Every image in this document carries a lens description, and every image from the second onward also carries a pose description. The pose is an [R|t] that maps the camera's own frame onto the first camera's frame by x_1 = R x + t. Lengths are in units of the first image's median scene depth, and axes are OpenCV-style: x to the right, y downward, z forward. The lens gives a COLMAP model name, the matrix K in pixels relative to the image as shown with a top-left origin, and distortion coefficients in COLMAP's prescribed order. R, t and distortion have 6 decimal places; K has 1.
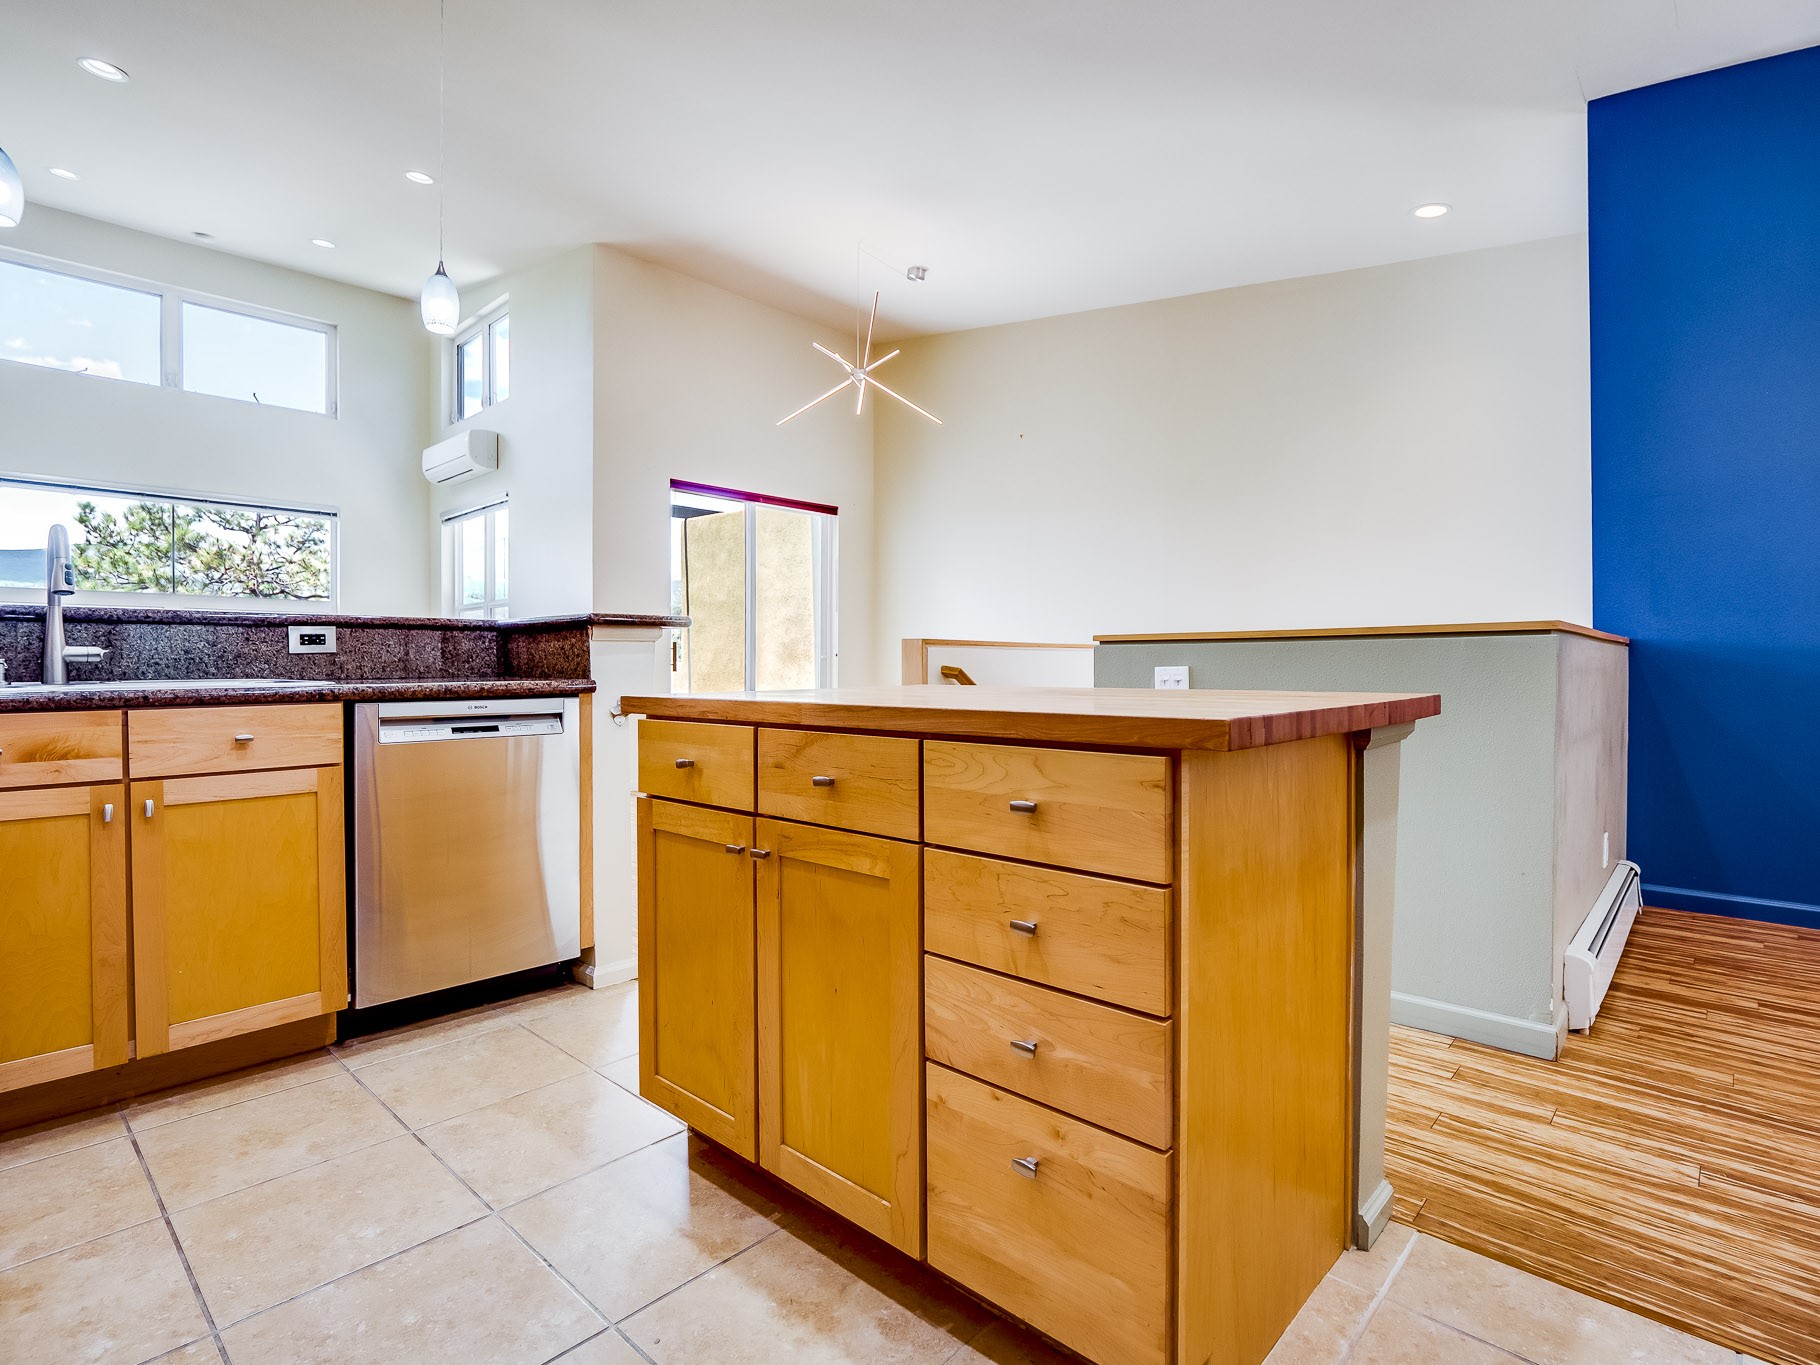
lens RADIAL K [[907.7, 0, 899.9], [0, 907.7, 674.9], [0, 0, 1]] dist [-0.001862, -0.008094]
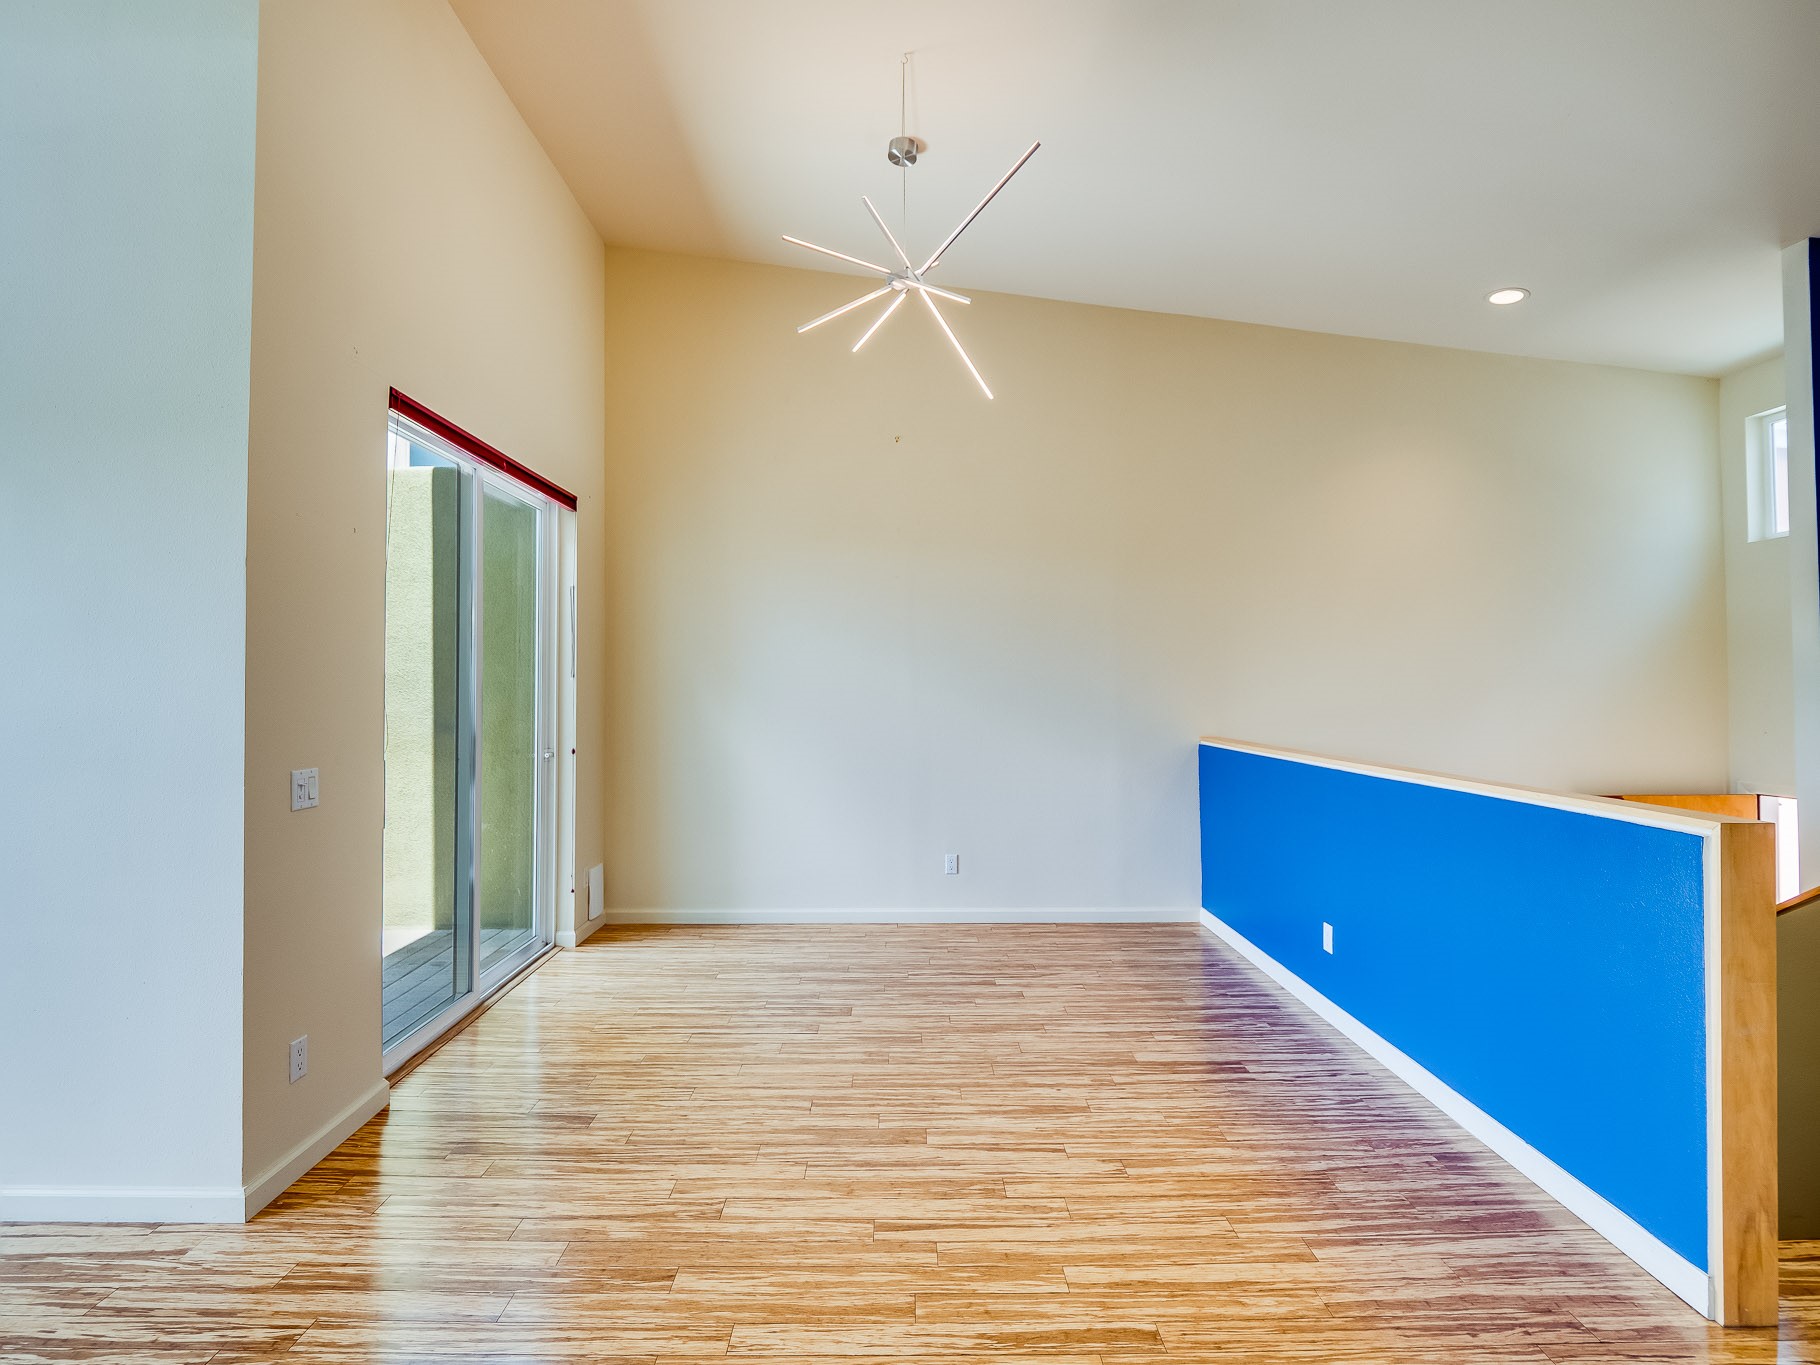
lens RADIAL K [[883.7, 0, 904.9], [0, 883.7, 673.0], [0, 0, 1]] dist [-0.010603, -0.000826]
pose [[0.720729, 0.005946, 0.693191, -1.015840], [0.015844, 0.999561, -0.025047, -0.181161], [-0.693036, 0.029036, 0.720318, 1.488455]]
